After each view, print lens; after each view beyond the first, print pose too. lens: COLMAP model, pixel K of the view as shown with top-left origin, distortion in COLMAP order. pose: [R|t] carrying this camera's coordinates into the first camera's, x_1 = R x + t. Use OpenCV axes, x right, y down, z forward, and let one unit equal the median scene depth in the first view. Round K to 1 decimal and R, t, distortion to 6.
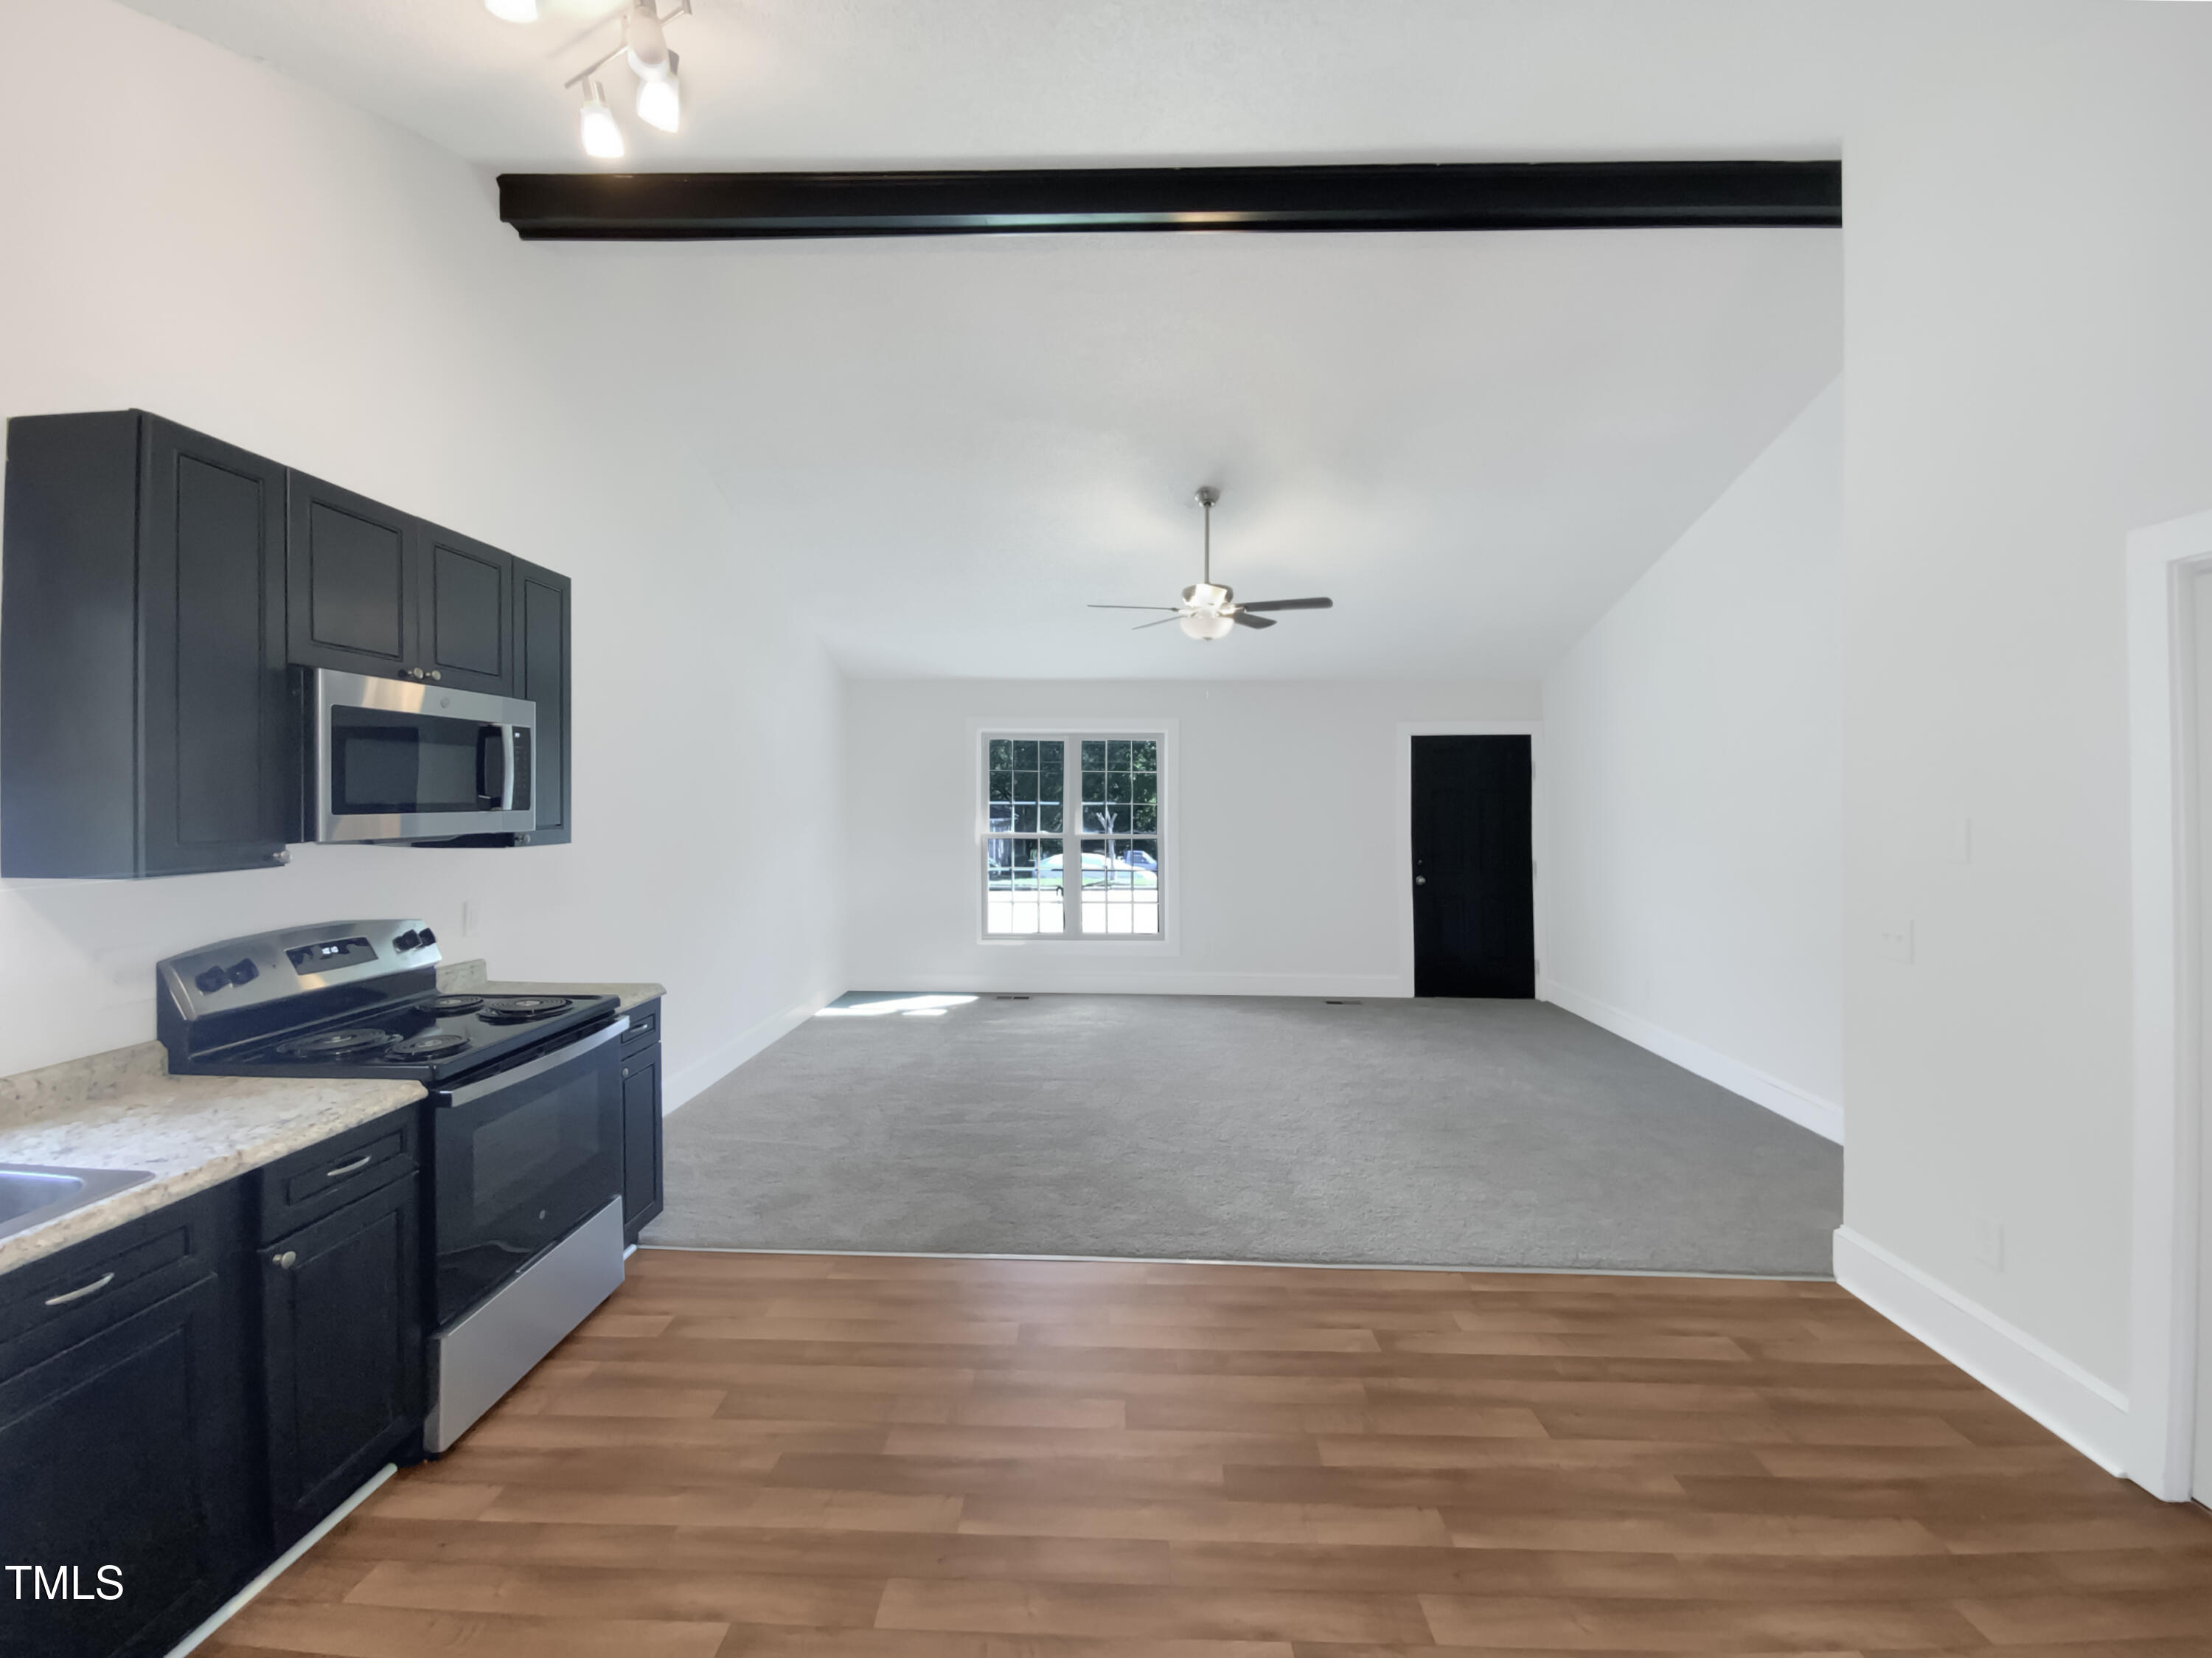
lens RADIAL K [[914.2, 0, 1106.6], [0, 914.2, 783.6], [0, 0, 1]] dist [-0.023068, -0.000041]
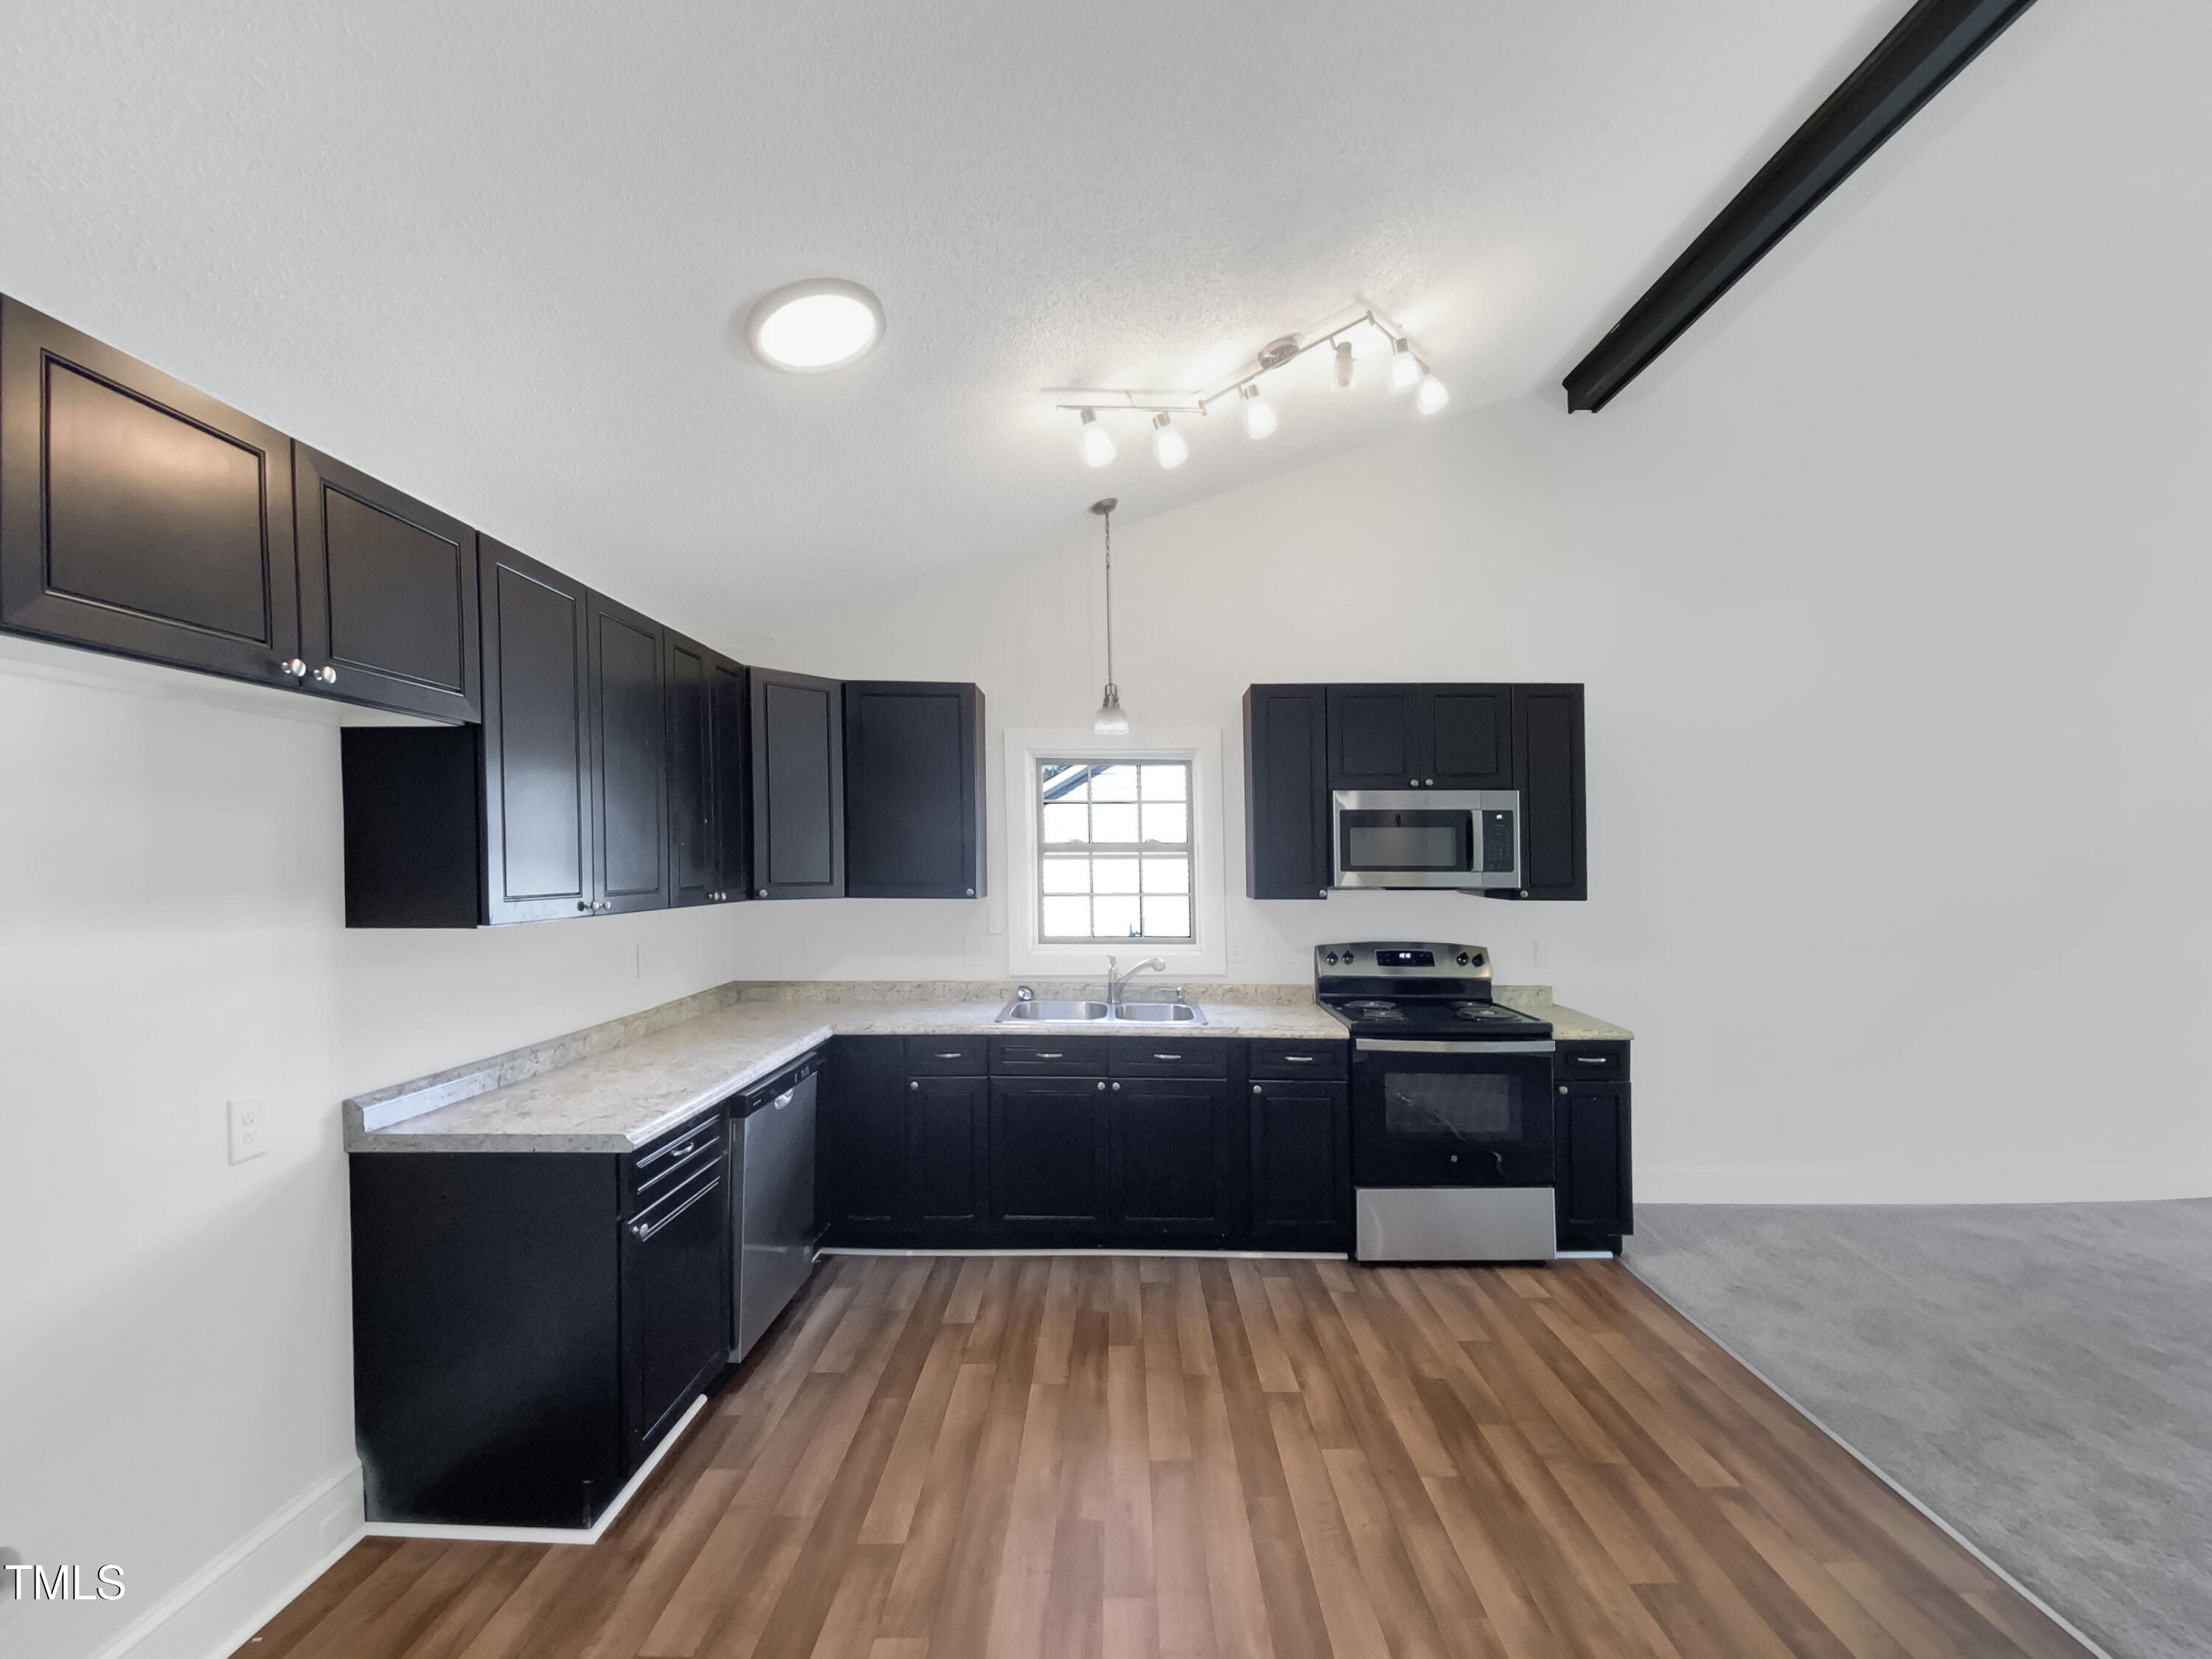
lens RADIAL K [[928.0, 0, 1109.7], [0, 928.0, 797.7], [0, 0, 1]] dist [-0.028049, -0.000184]
pose [[0.023167, -0.066079, -0.997545, 0.820711], [0.007427, 0.997797, -0.065924, 0.006166], [0.999704, -0.005881, 0.023606, 0.422740]]
